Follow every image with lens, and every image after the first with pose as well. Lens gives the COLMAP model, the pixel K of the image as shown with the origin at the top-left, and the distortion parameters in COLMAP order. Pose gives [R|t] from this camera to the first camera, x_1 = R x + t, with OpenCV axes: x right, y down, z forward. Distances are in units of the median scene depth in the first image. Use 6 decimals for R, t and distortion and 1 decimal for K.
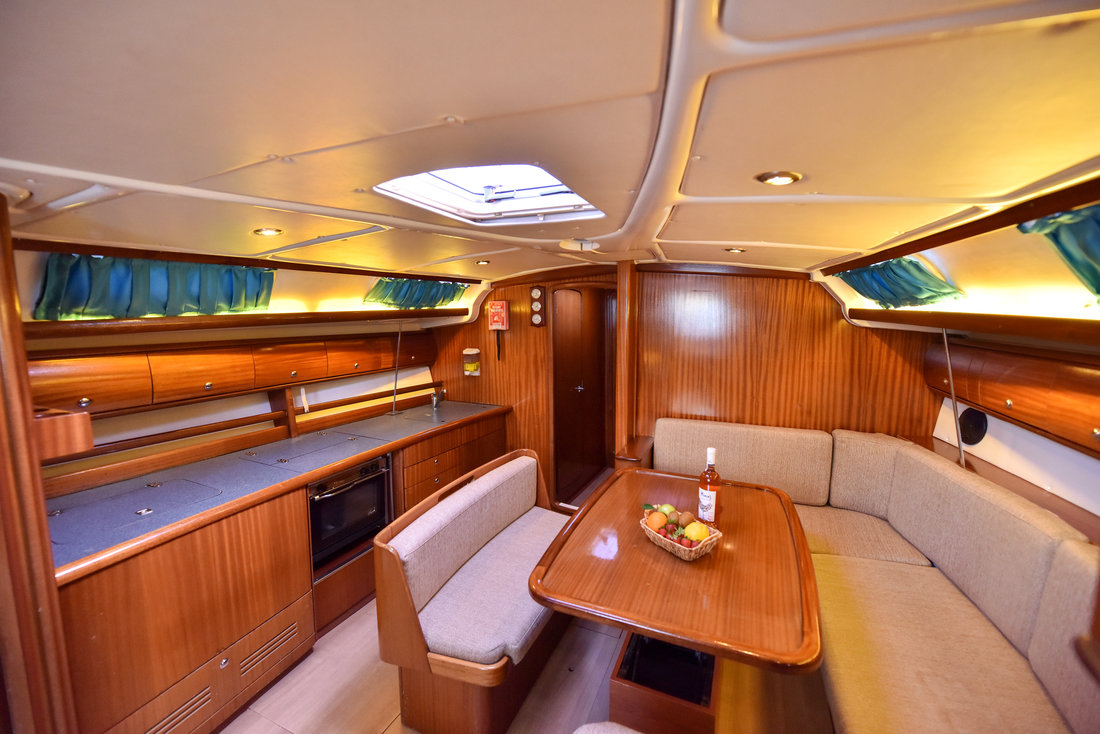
lens RADIAL K [[440.3, 0, 543.2], [0, 440.3, 366.2], [0, 0, 1]] dist [-0.005448, -0.002109]
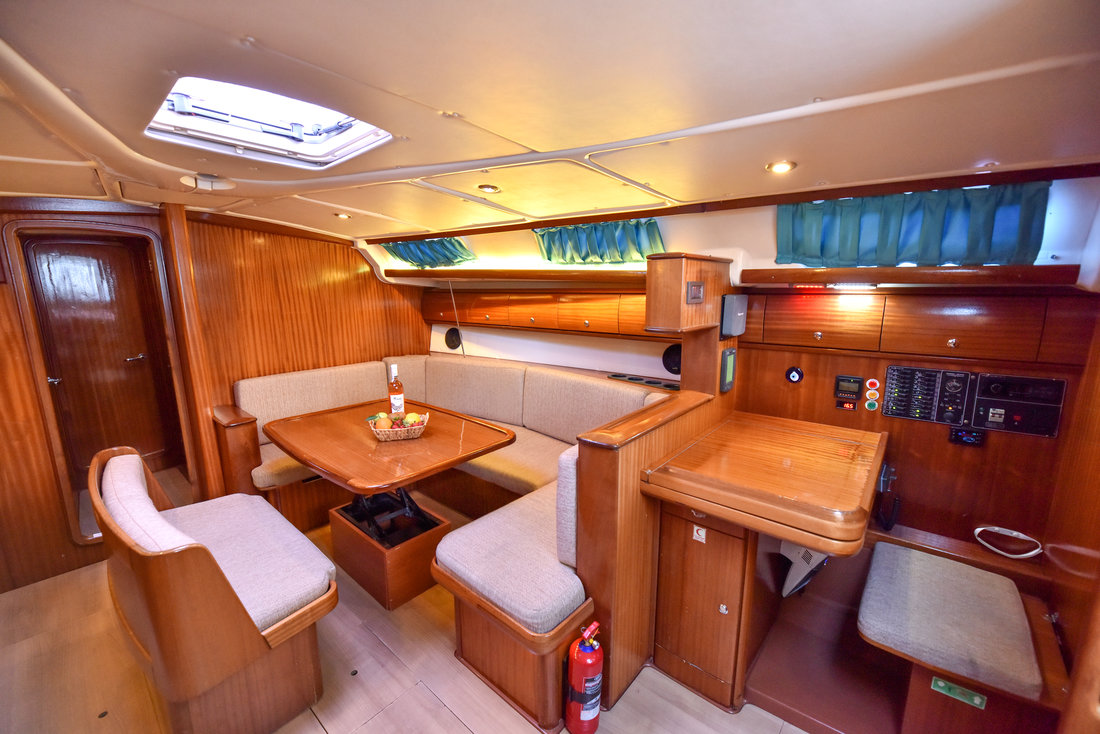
lens RADIAL K [[440.3, 0, 546.1], [0, 440.3, 364.8], [0, 0, 1]] dist [-0.005448, -0.002109]
pose [[0.288016, -0.161219, 0.943957, -0.553907], [0.115017, 0.984415, 0.133036, 0.043675], [-0.950693, 0.070254, 0.302071, 0.097167]]
